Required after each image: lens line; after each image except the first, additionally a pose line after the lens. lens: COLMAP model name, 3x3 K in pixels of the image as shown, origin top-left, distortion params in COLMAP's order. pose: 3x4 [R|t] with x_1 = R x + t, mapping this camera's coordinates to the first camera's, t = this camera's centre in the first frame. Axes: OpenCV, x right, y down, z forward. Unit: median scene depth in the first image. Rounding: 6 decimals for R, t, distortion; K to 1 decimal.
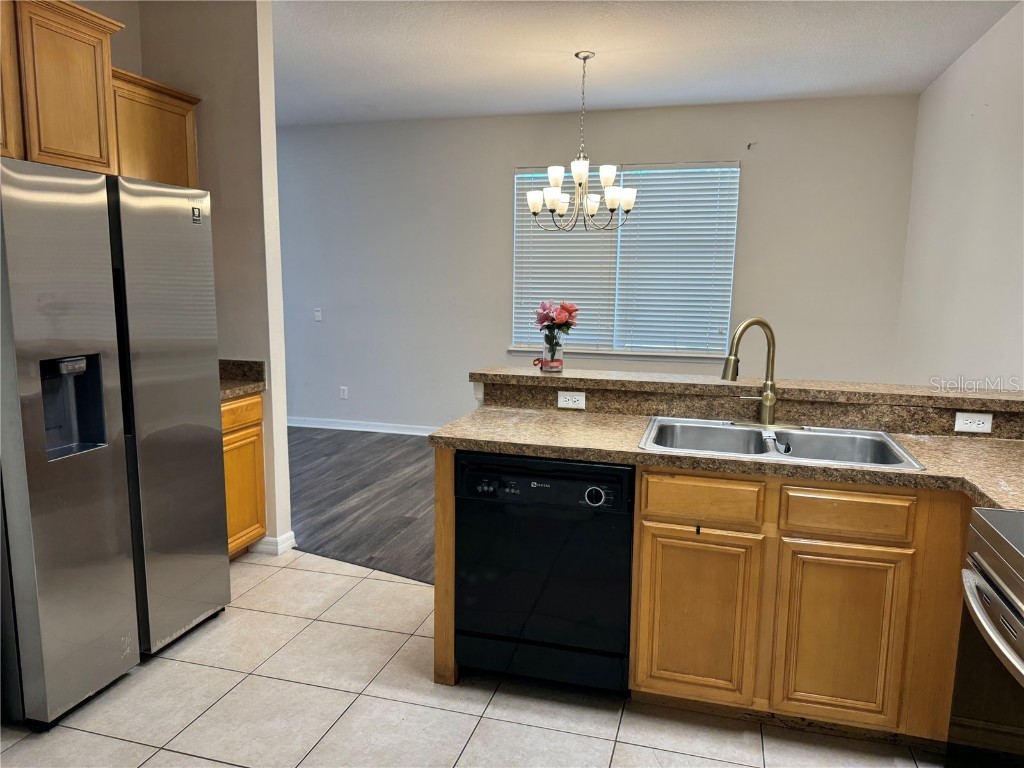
lens RADIAL K [[715.5, 0, 510.9], [0, 715.5, 385.3], [0, 0, 1]] dist [0.063096, 0.000261]
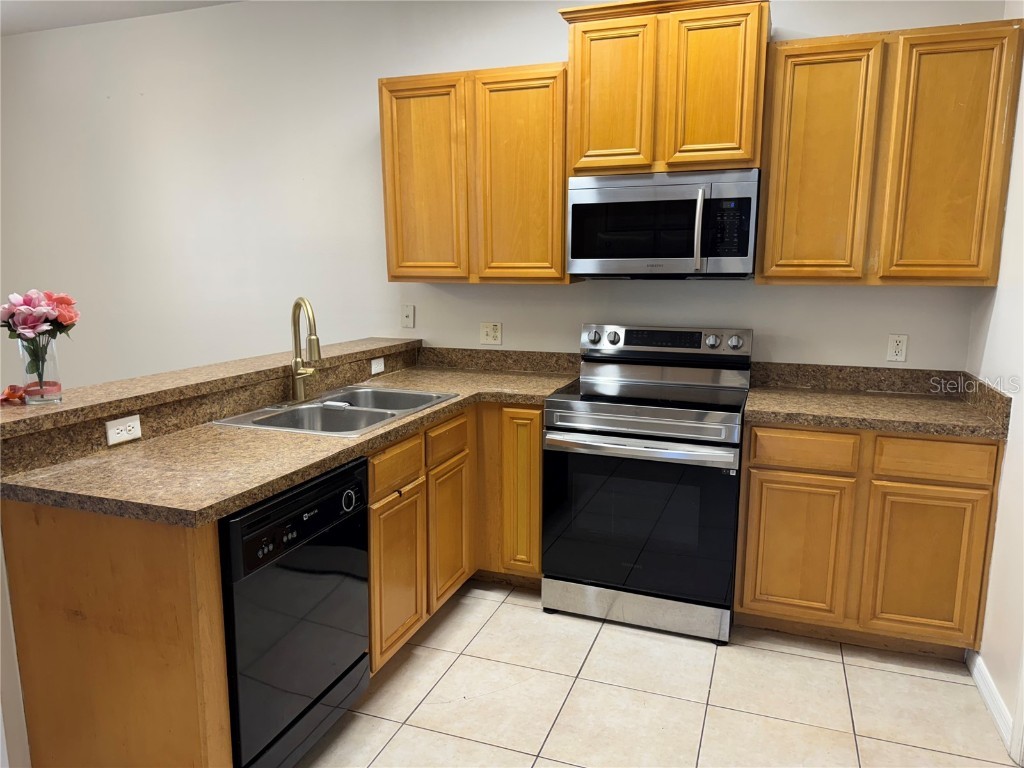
lens RADIAL K [[715.5, 0, 510.3], [0, 715.5, 386.5], [0, 0, 1]] dist [0.063096, 0.000261]
pose [[0.065925, -0.177386, 0.981931, -0.618037], [0.141487, 0.975790, 0.166777, -0.091321], [-0.987743, 0.127935, 0.089427, 0.584045]]
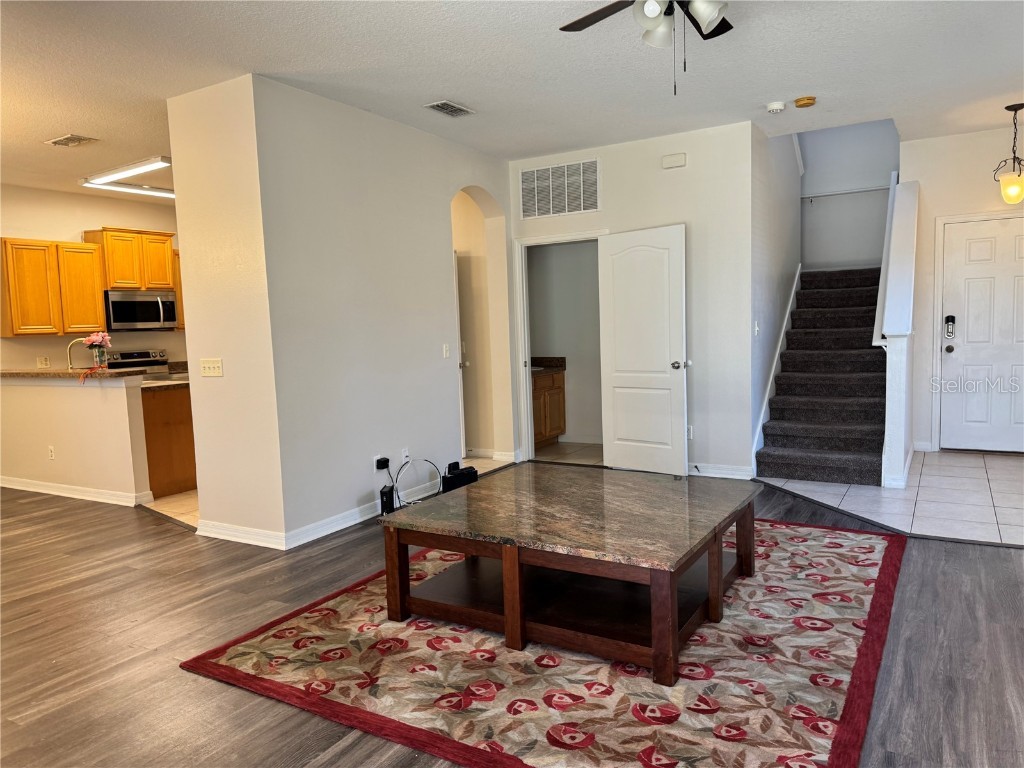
lens RADIAL K [[715.5, 0, 512.3], [0, 715.5, 383.2], [0, 0, 1]] dist [0.063096, 0.000261]
pose [[-0.966123, -0.004576, 0.258041, -1.236765], [0.057577, 0.970822, 0.232786, -0.291905], [-0.251577, 0.239757, -0.937670, 1.947337]]
